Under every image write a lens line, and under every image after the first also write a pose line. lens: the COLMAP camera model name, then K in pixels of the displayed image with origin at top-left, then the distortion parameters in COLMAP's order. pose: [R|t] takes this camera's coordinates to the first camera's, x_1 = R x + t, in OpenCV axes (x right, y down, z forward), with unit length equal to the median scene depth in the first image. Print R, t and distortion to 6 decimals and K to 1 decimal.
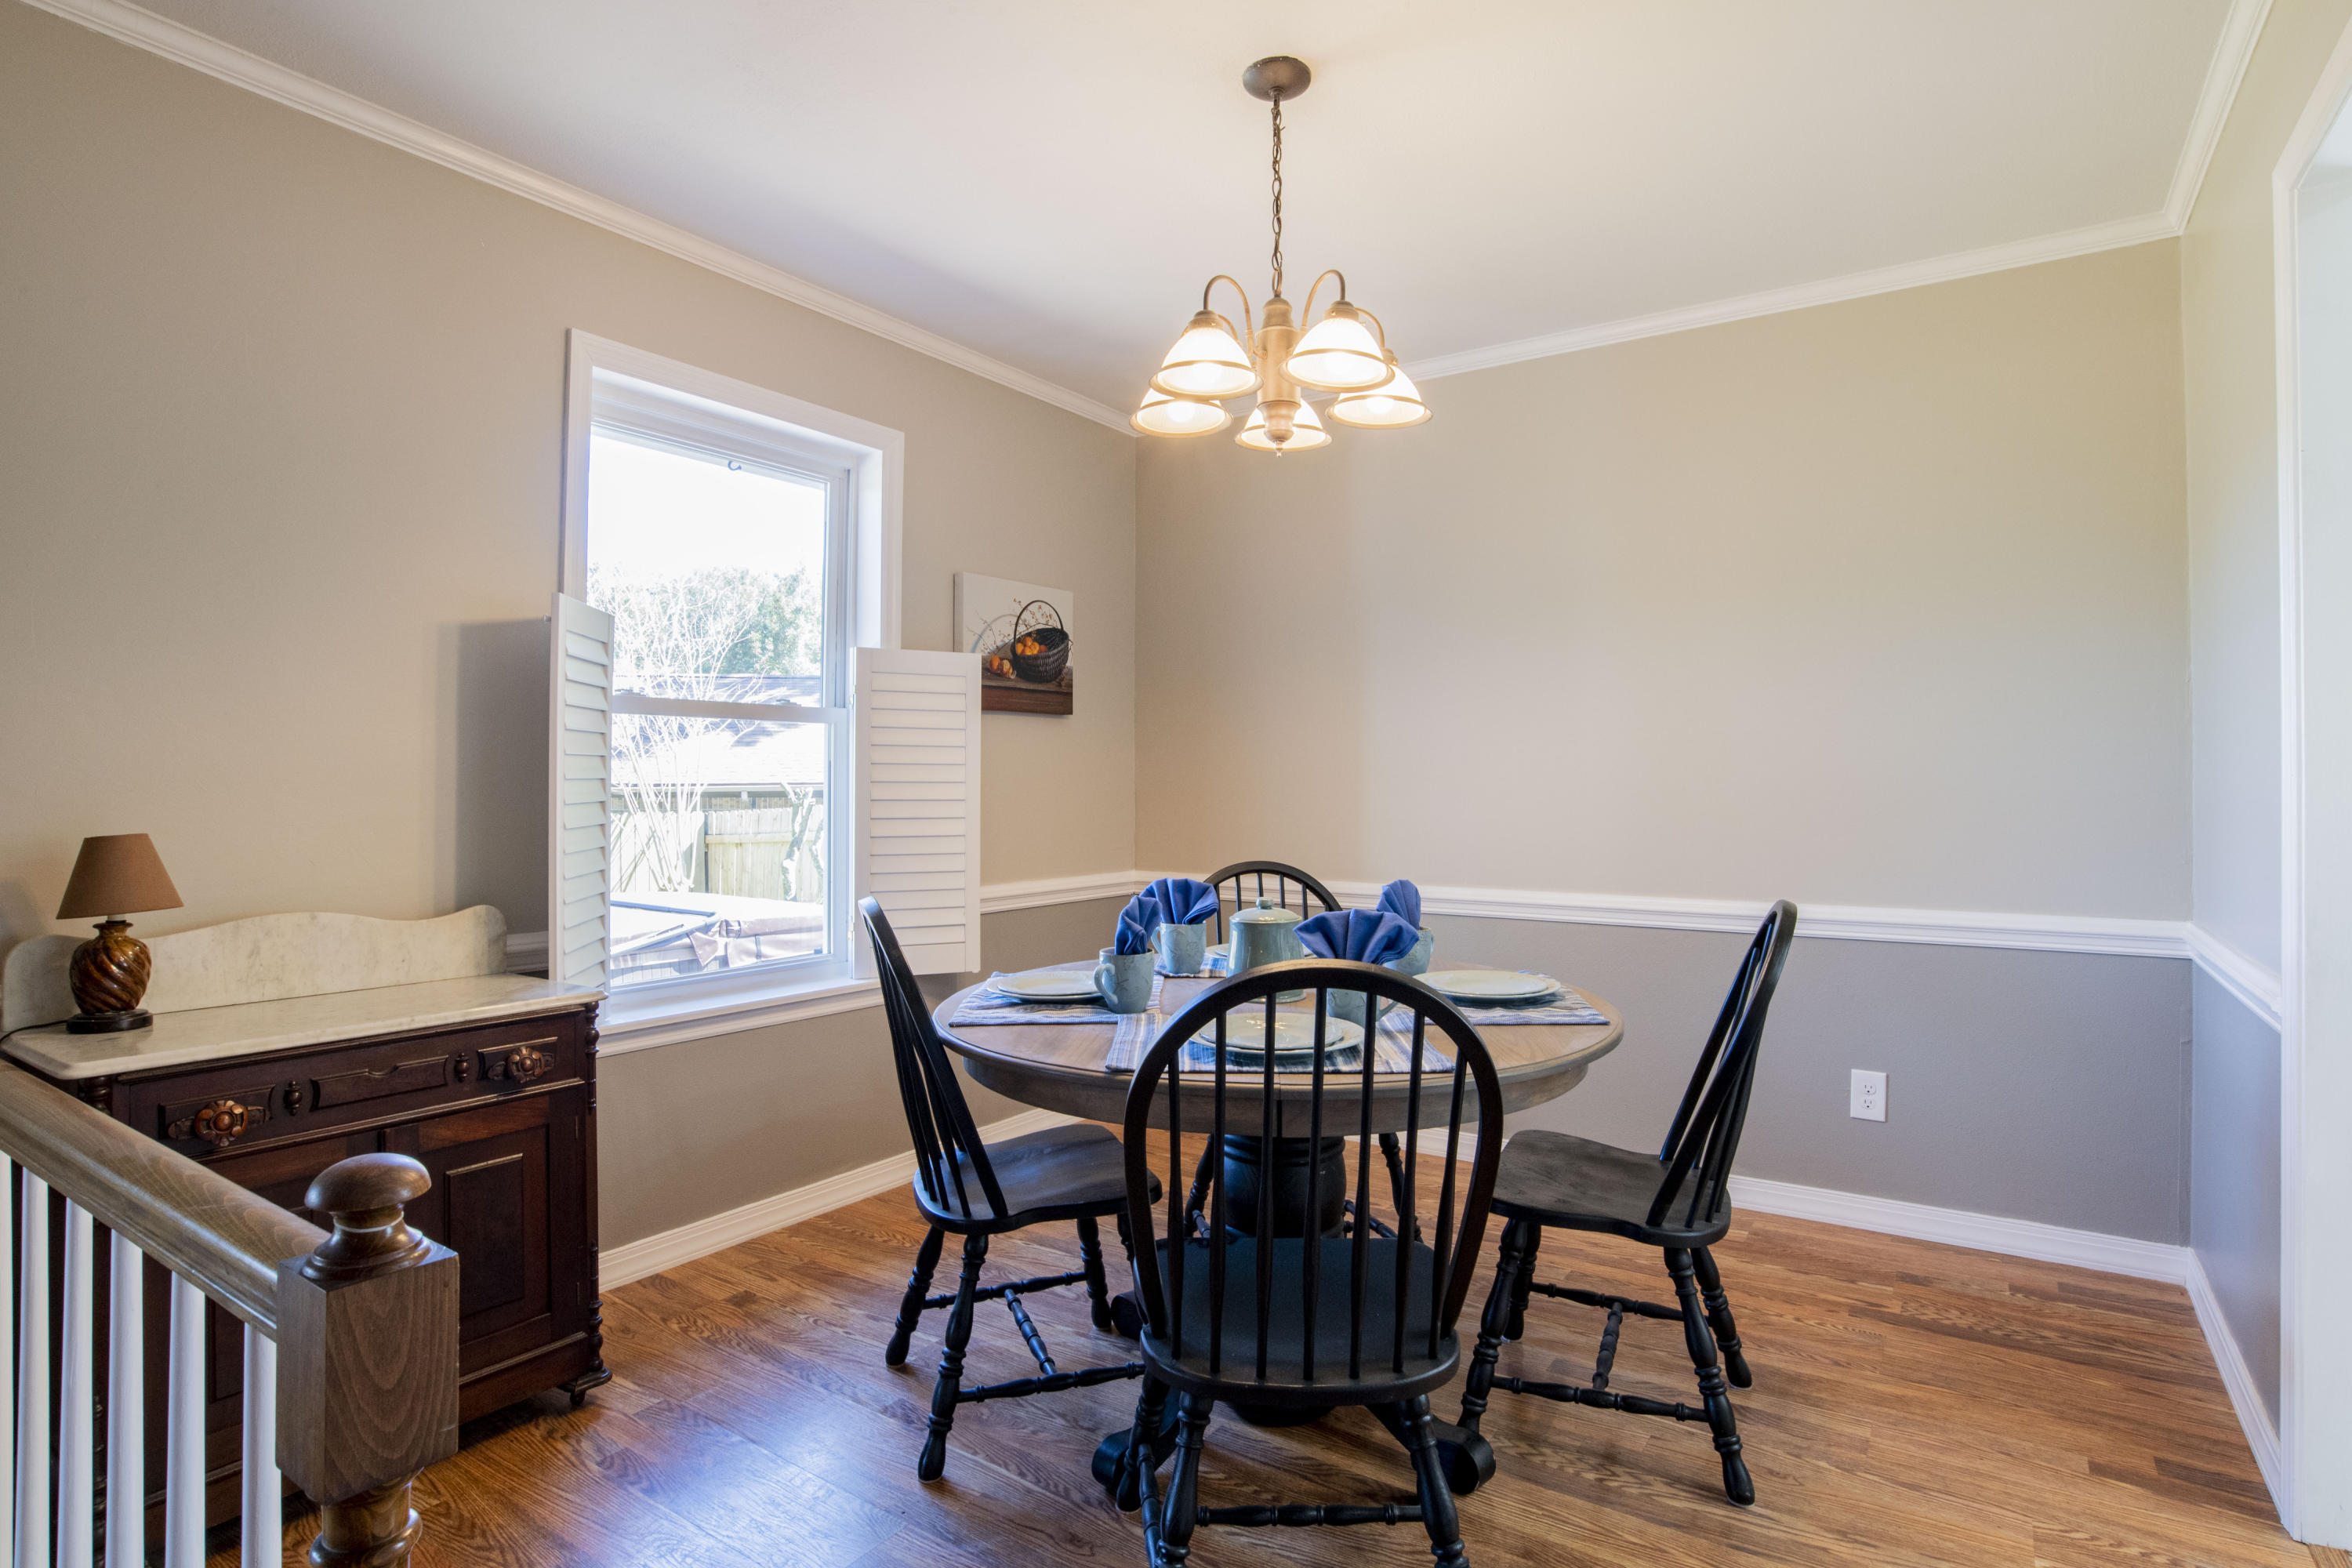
lens RADIAL K [[1199.6, 0, 1181.8], [0, 1199.6, 768.9], [0, 0, 1]] dist [-0.067184, 0.027610]
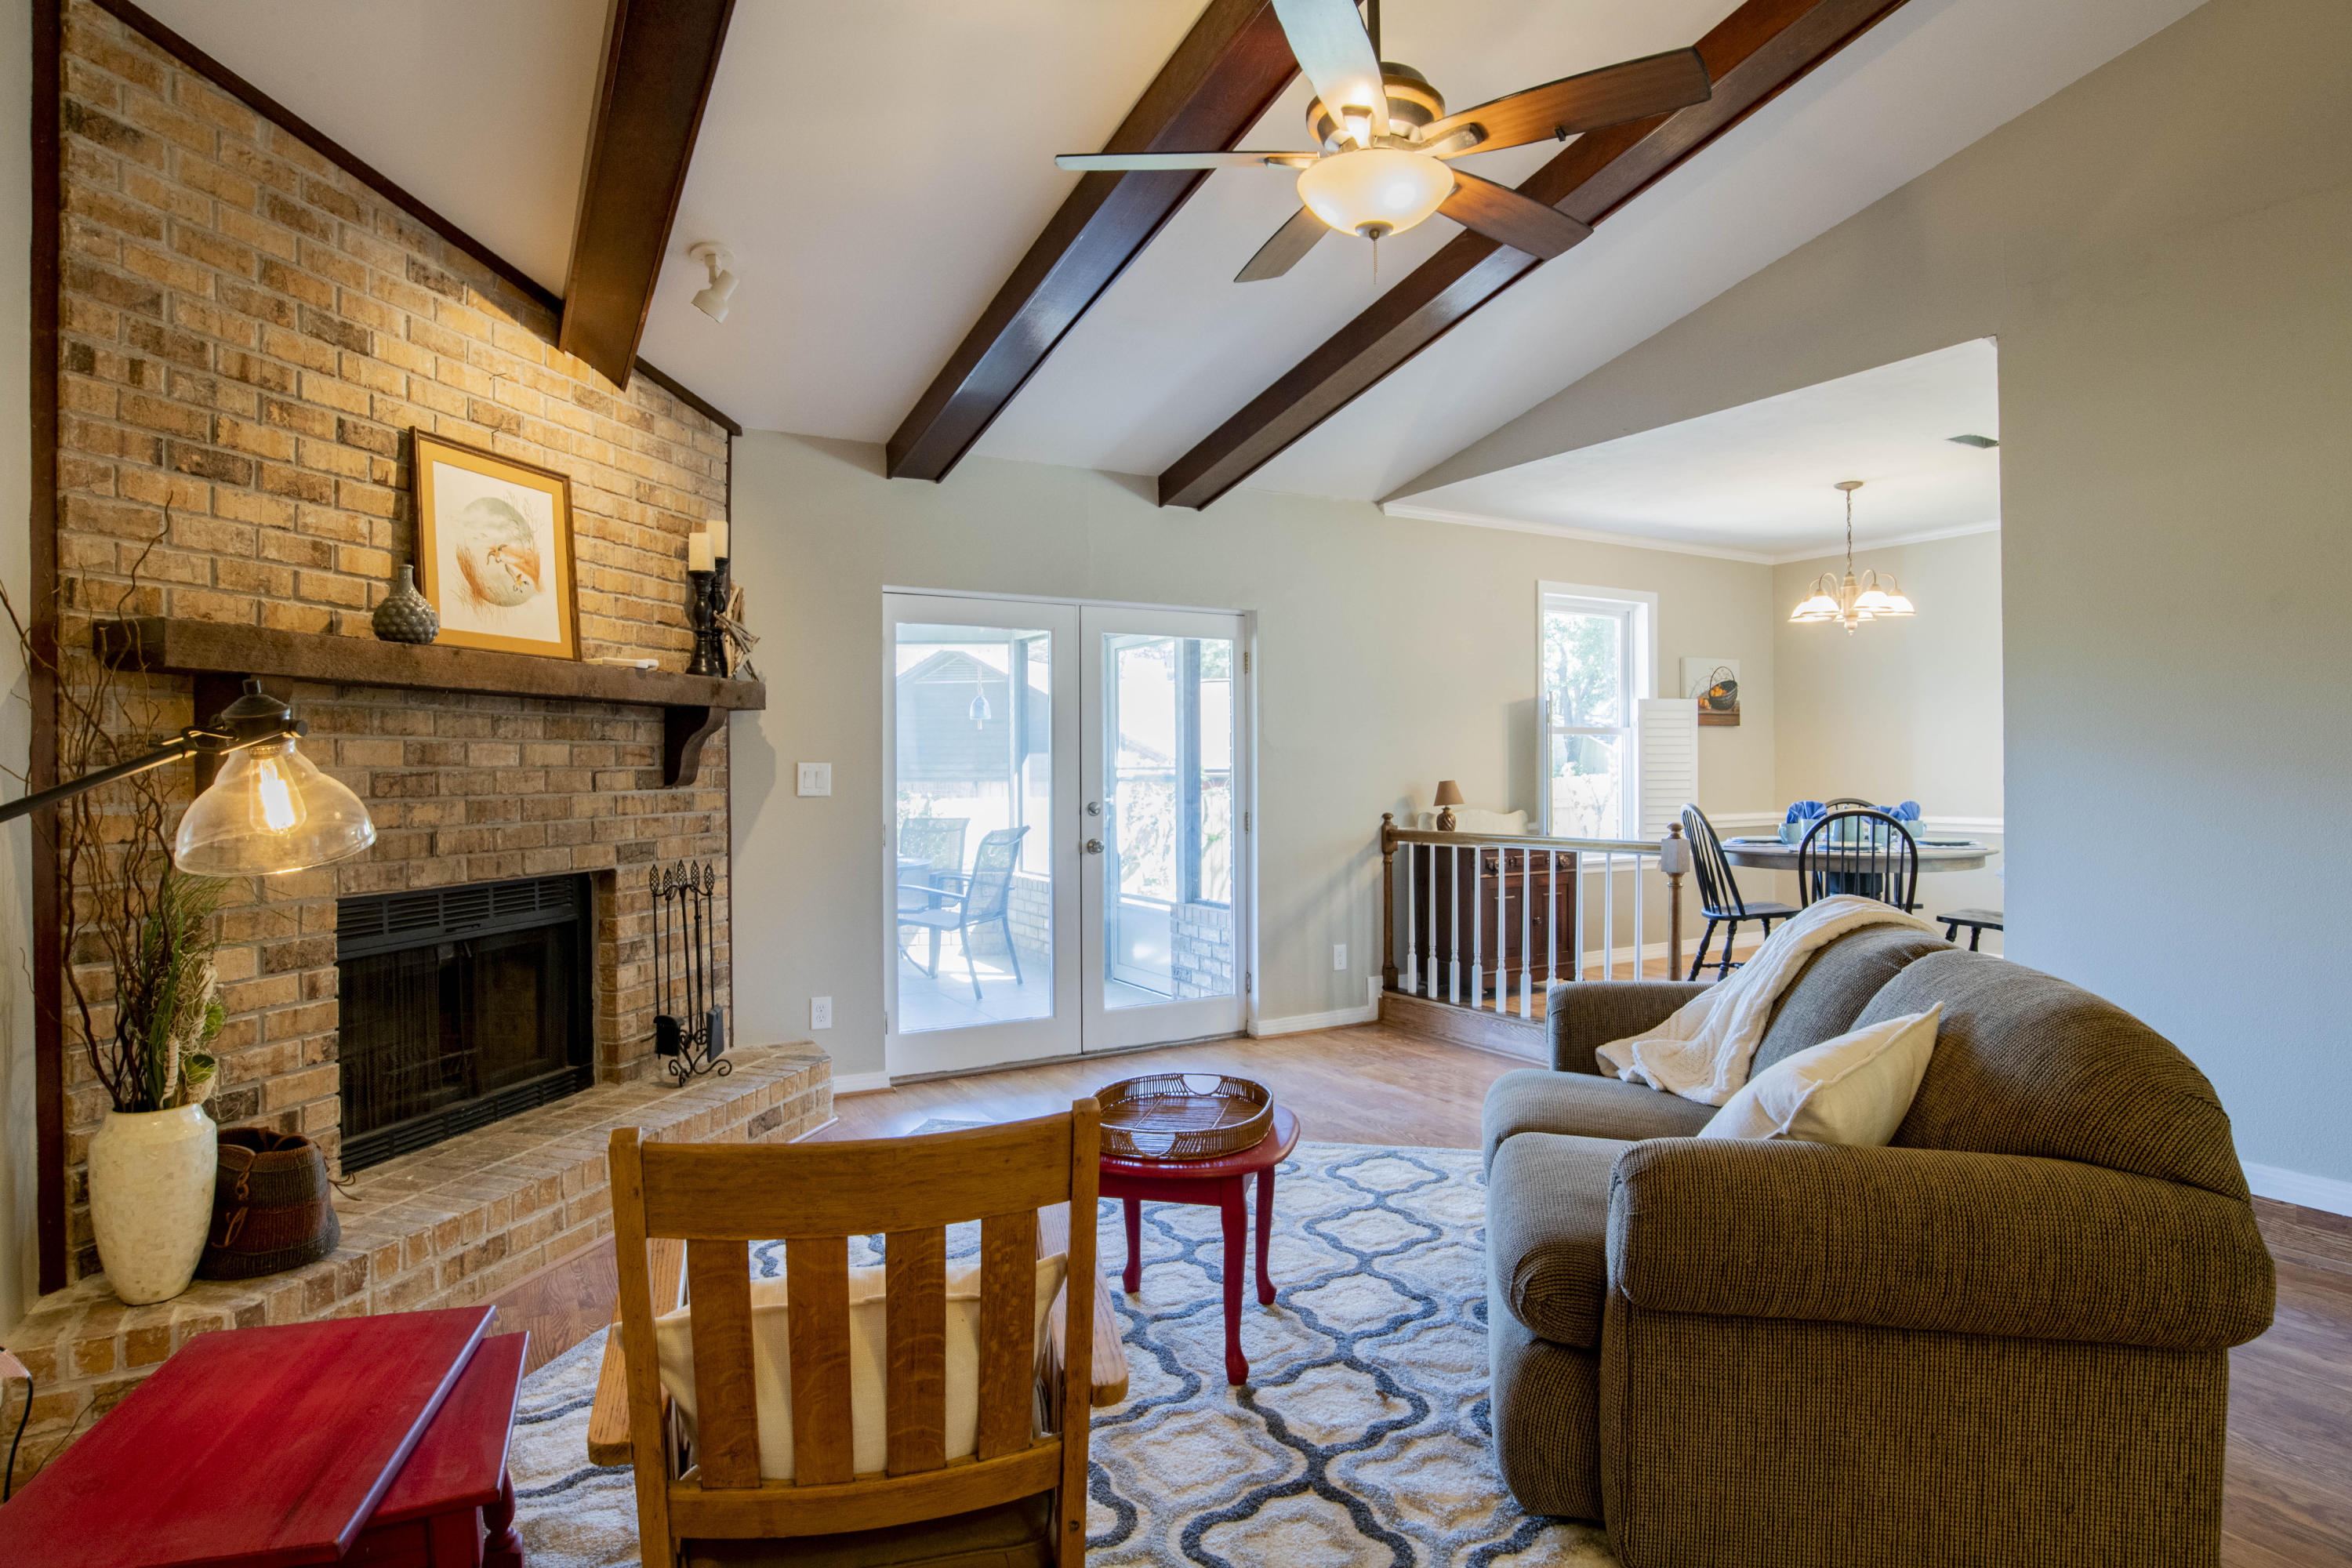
lens RADIAL K [[1280.0, 0, 1182.3], [0, 1280.0, 770.1], [0, 0, 1]] dist [-0.057730, 0.026880]
pose [[0.905145, -0.008161, -0.425024, -0.046670], [0.014077, 0.999843, 0.010781, -0.011431], [0.424869, -0.015741, 0.905118, -1.385810]]
